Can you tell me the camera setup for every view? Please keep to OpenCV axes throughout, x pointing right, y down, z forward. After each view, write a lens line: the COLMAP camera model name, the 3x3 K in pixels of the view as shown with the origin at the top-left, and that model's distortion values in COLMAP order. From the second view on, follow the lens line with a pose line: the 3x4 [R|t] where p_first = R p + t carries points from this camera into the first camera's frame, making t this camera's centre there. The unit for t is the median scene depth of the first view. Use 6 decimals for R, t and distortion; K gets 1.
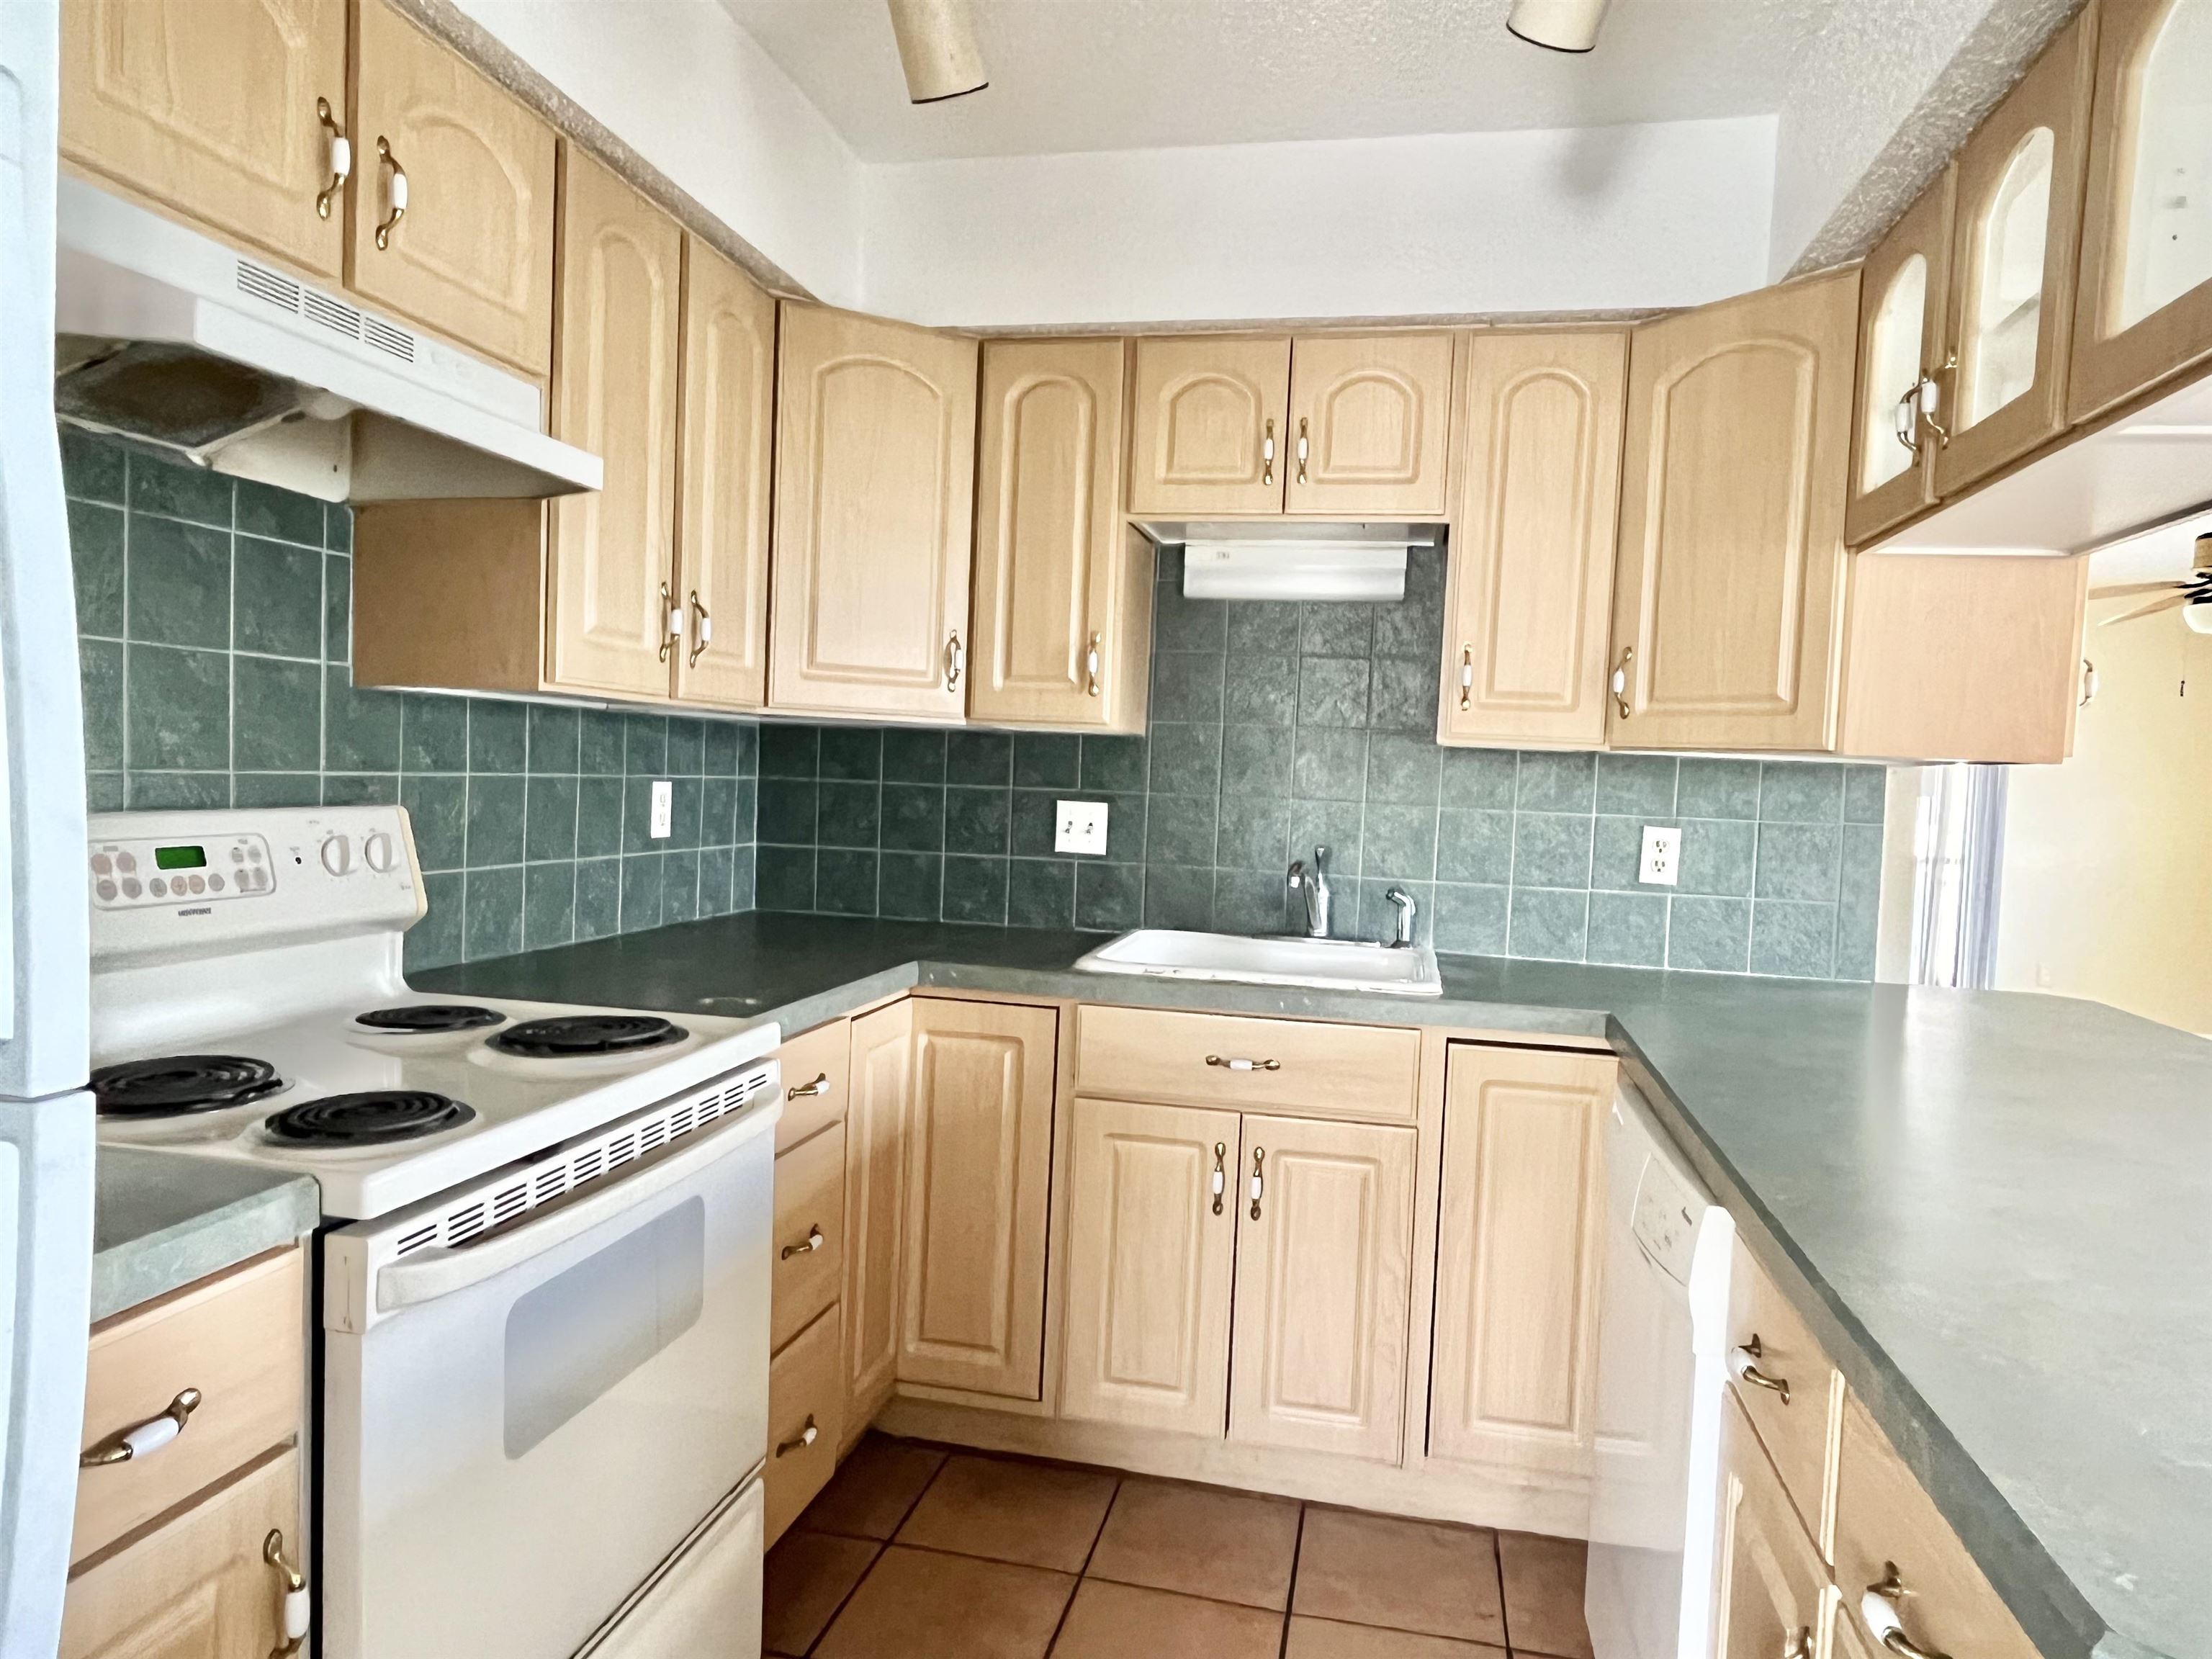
lens RADIAL K [[1415.9, 0, 1105.1], [0, 1415.9, 820.4], [0, 0, 1]] dist [-0.001852, -0.002302]
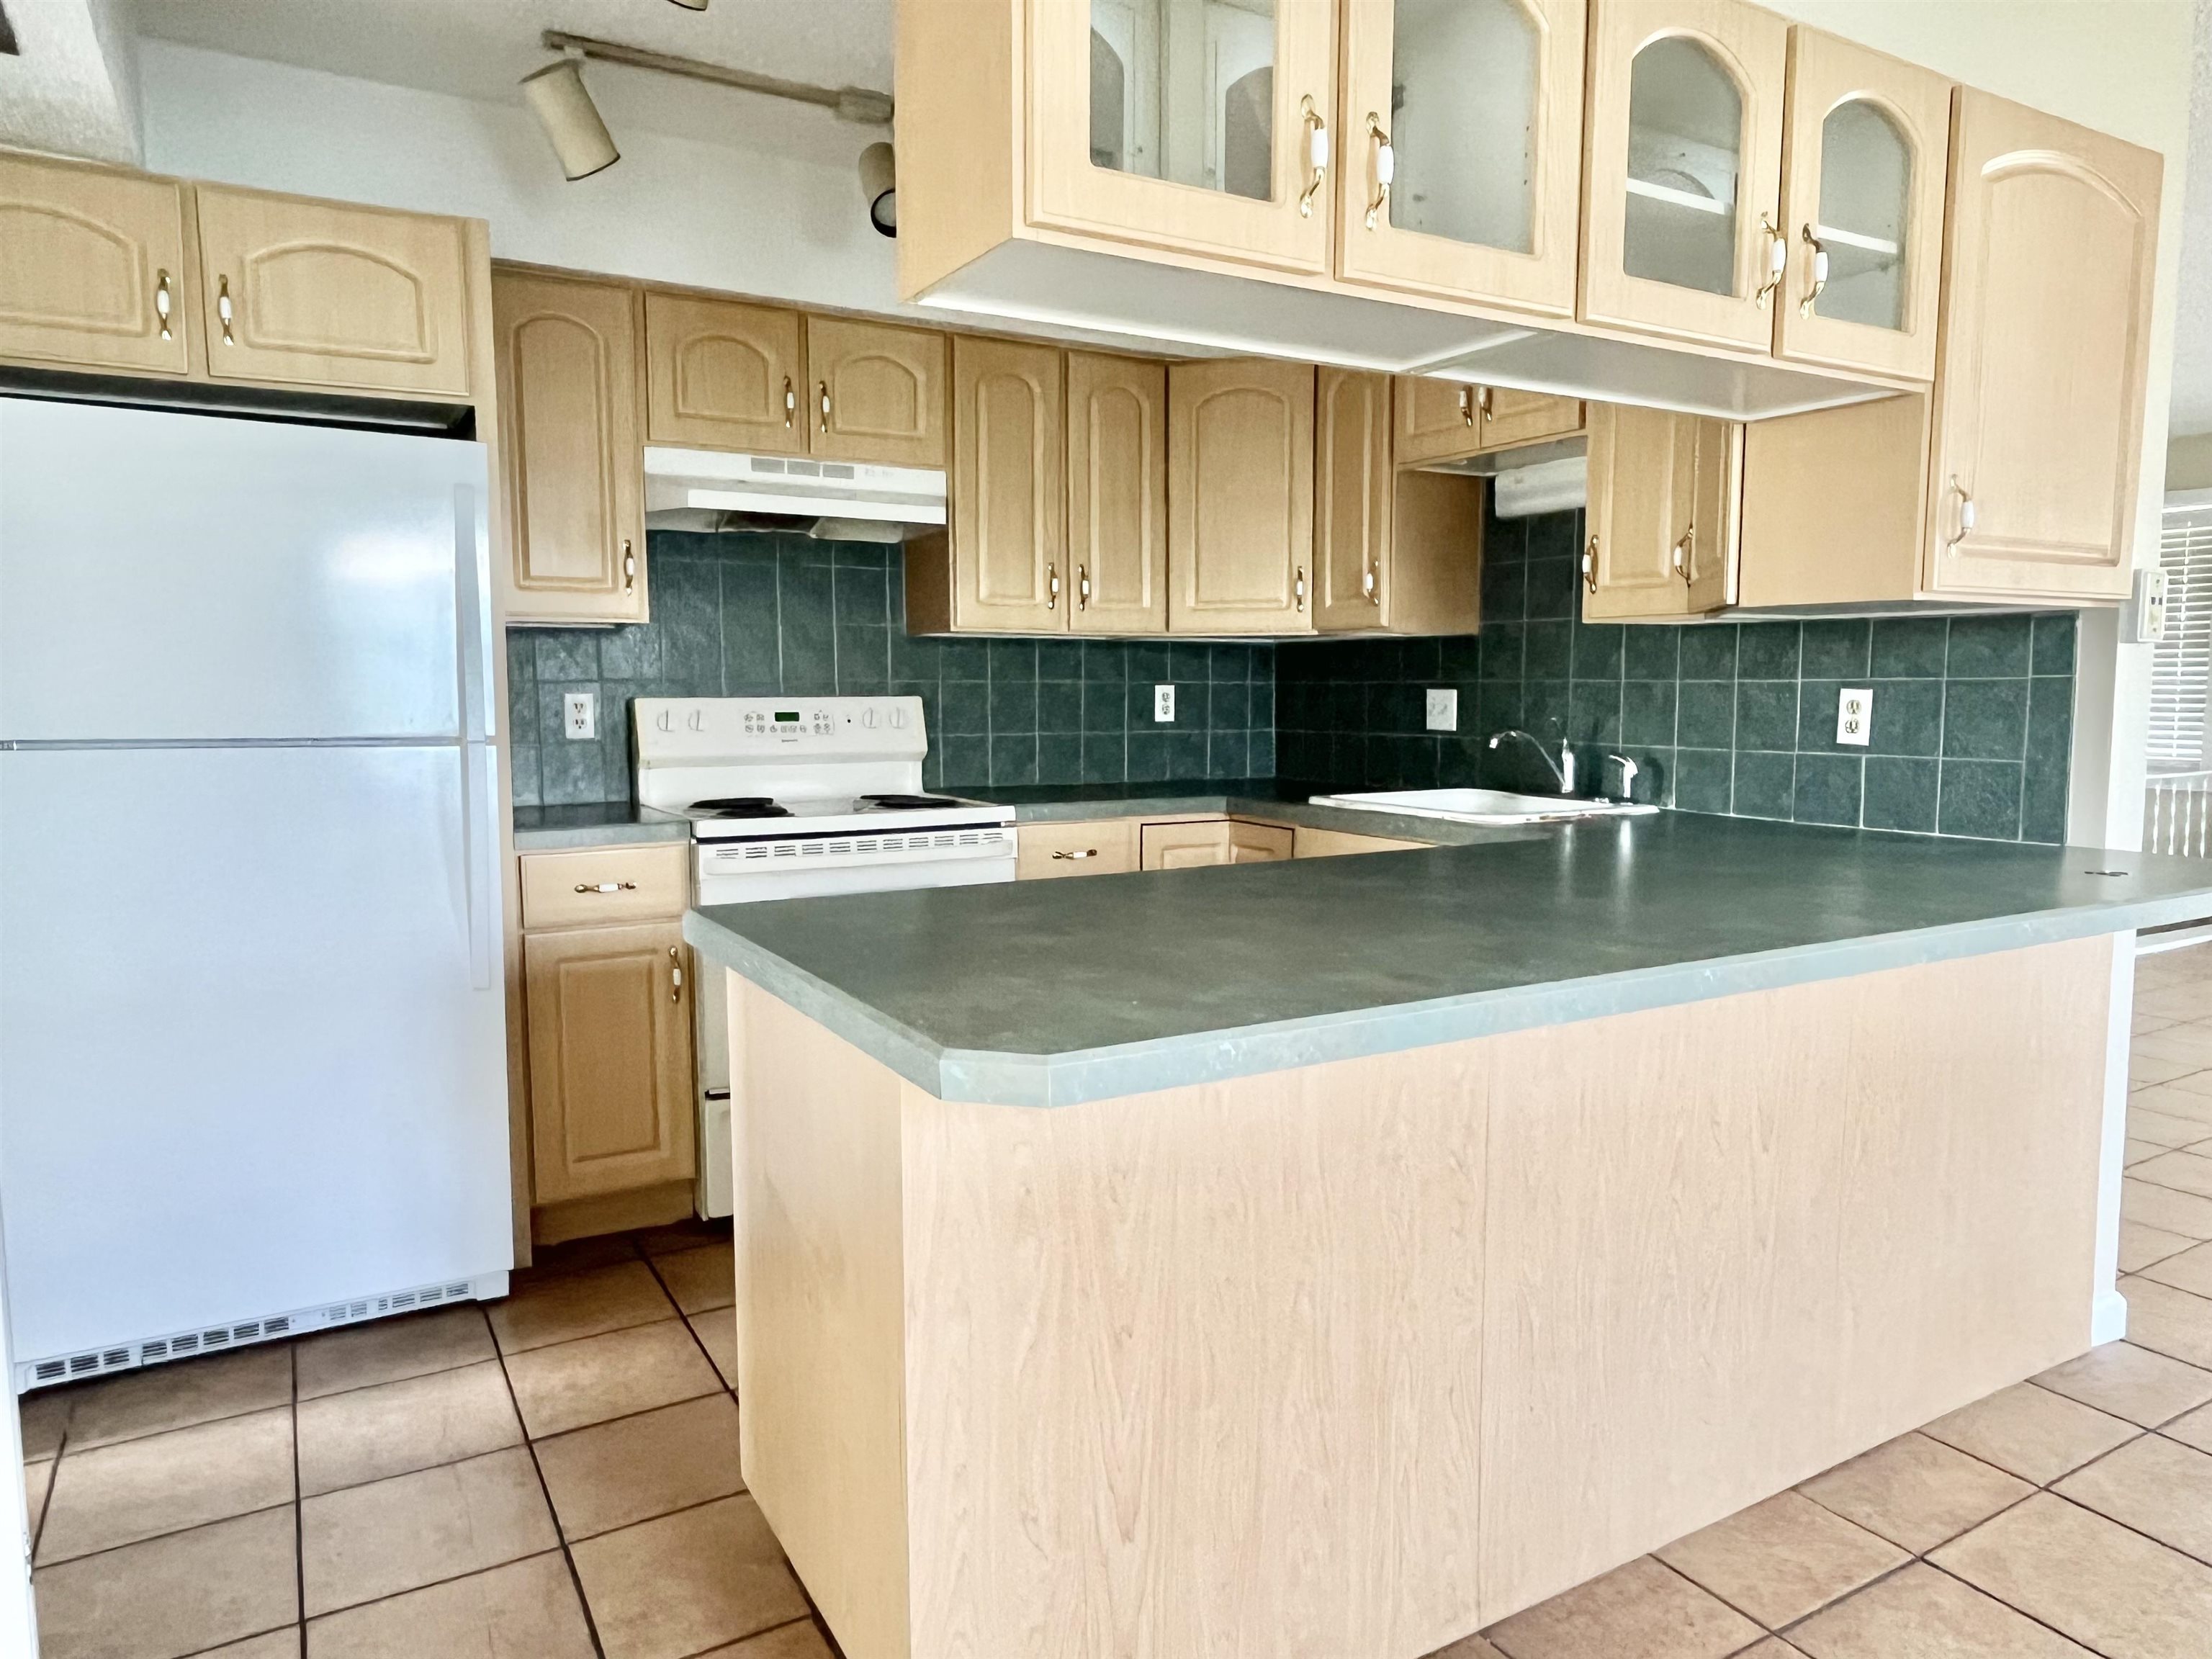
lens RADIAL K [[1415.9, 0, 1105.1], [0, 1415.9, 820.4], [0, 0, 1]] dist [-0.001852, -0.002302]
pose [[0.672528, 0.028319, -0.739529, 0.884980], [0.000216, 0.999260, 0.038462, 0.067729], [0.740071, -0.026026, 0.672025, -0.096353]]
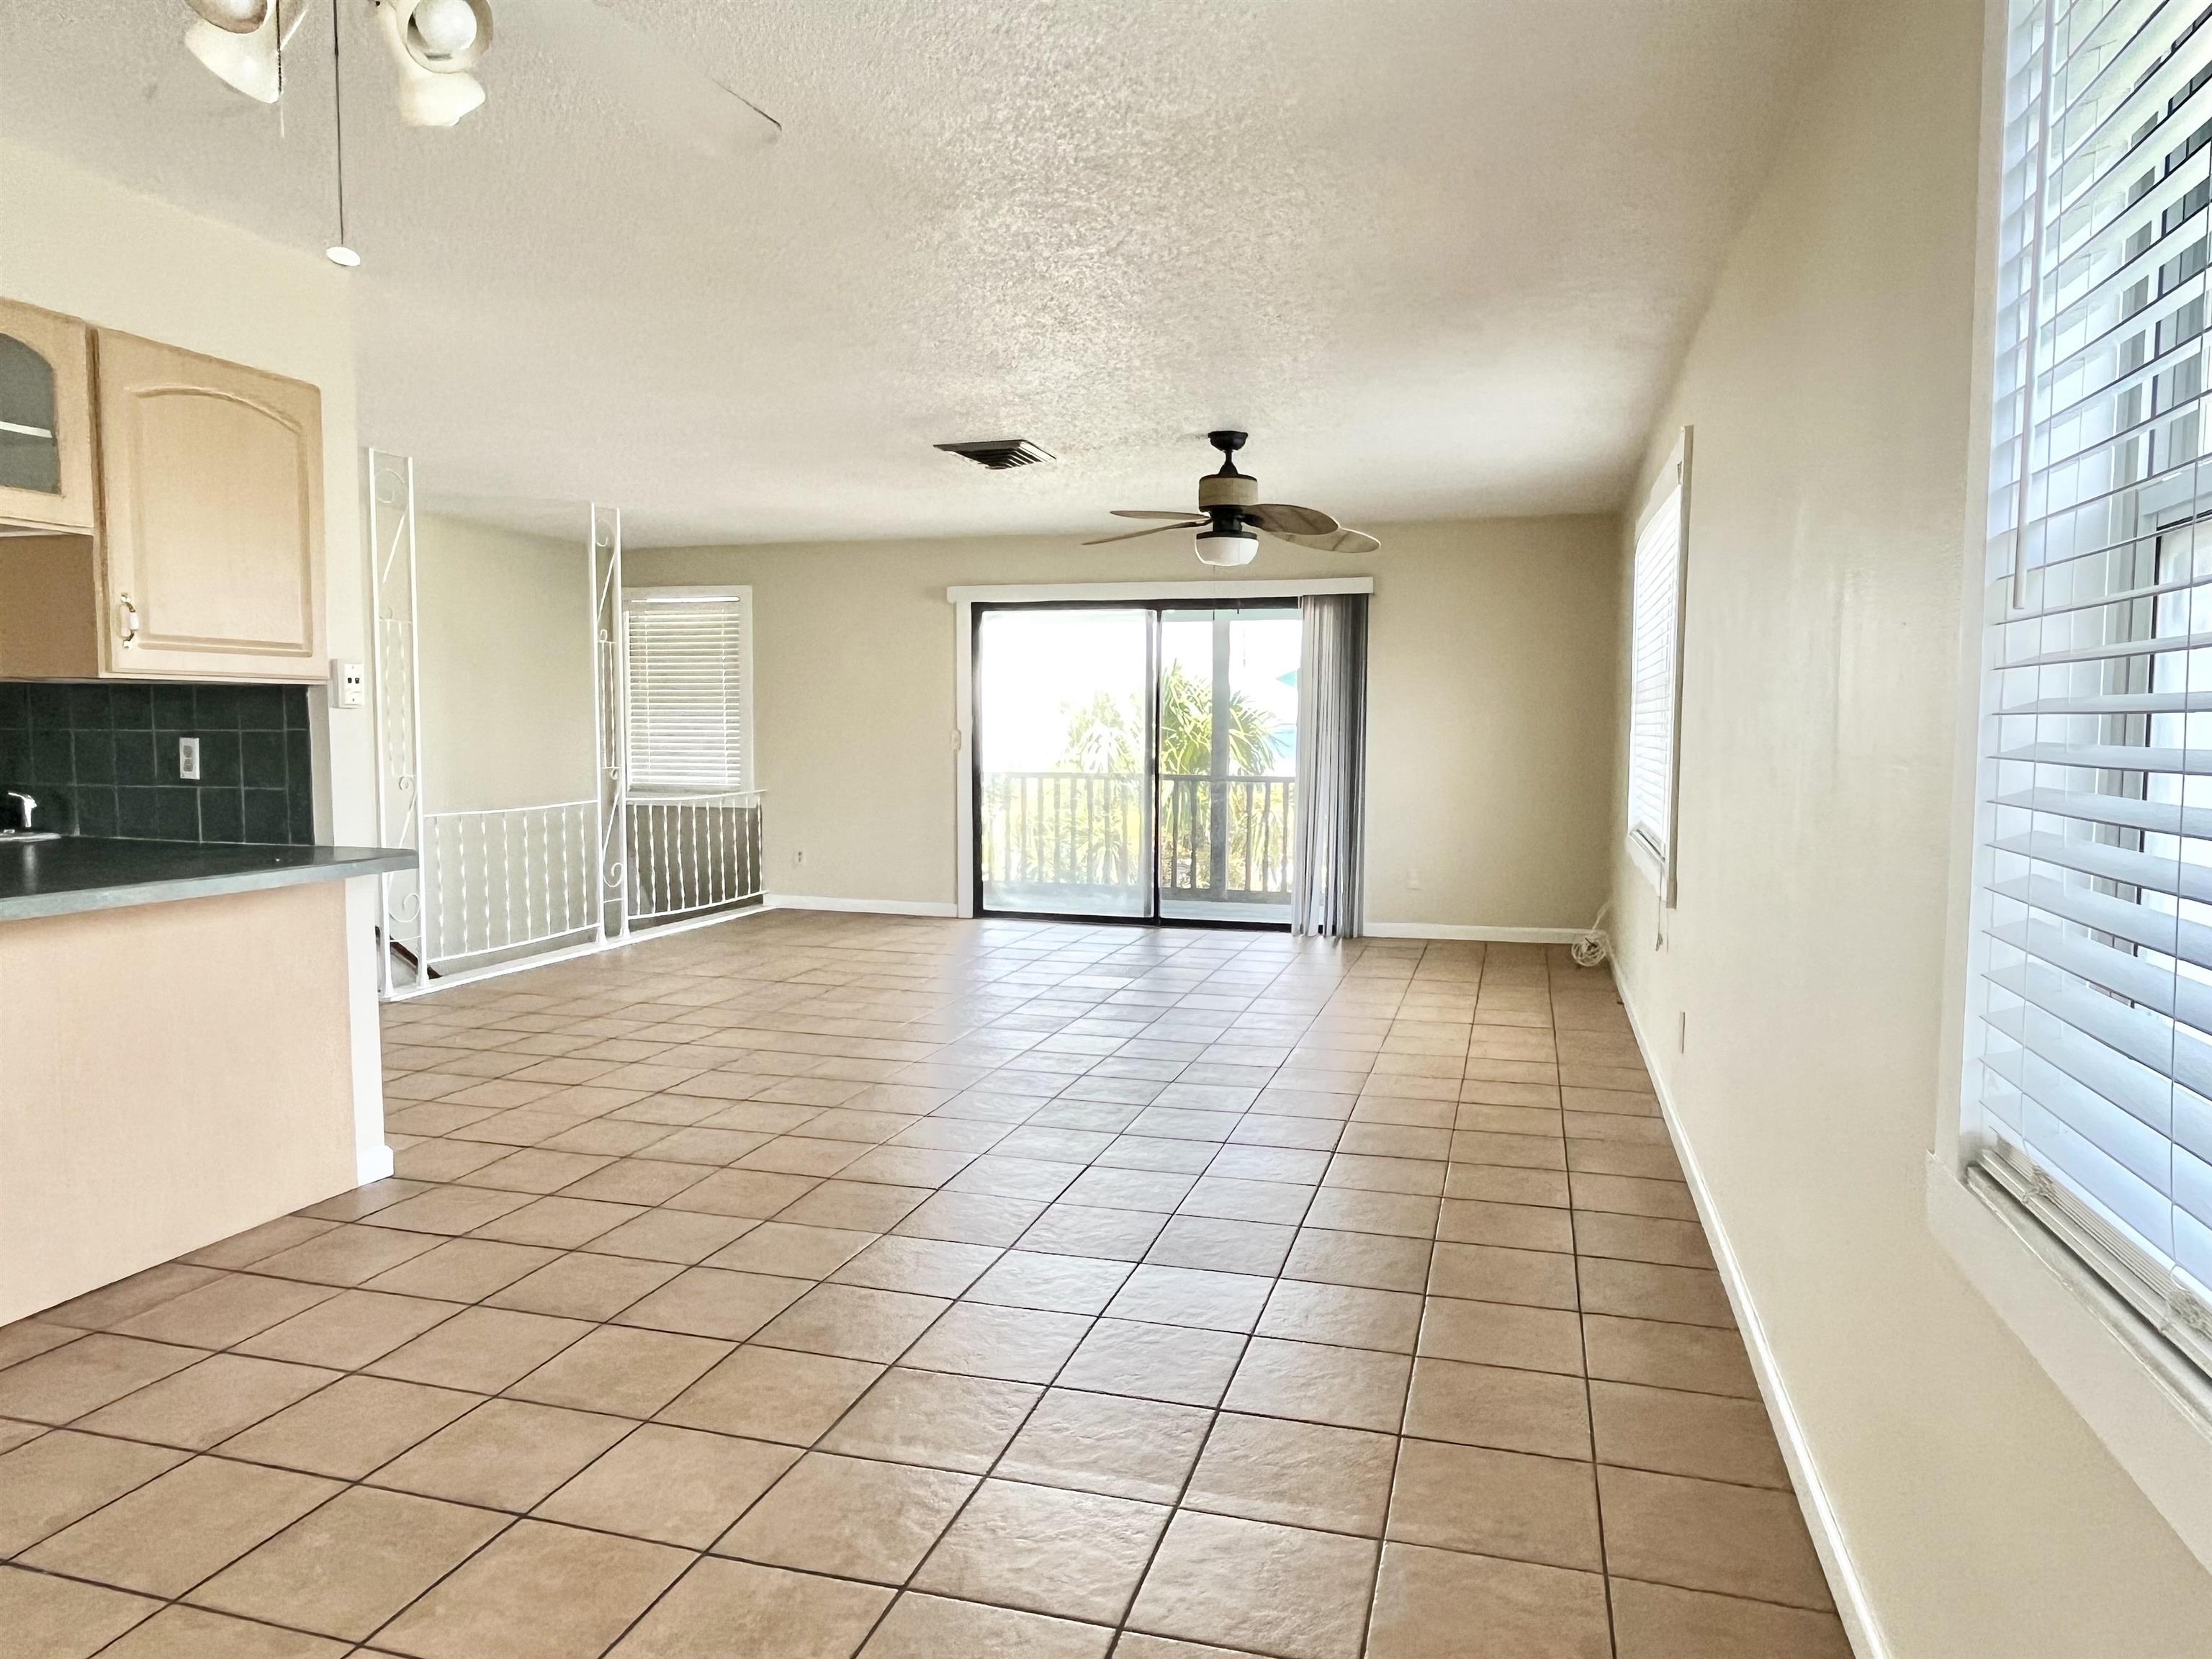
lens RADIAL K [[1415.9, 0, 1105.1], [0, 1415.9, 820.4], [0, 0, 1]] dist [-0.001852, -0.002302]
pose [[0.996660, -0.030203, -0.075867, 1.537128], [0.032192, 0.999165, 0.025141, 0.088147], [0.075045, -0.027500, 0.996801, -0.317205]]
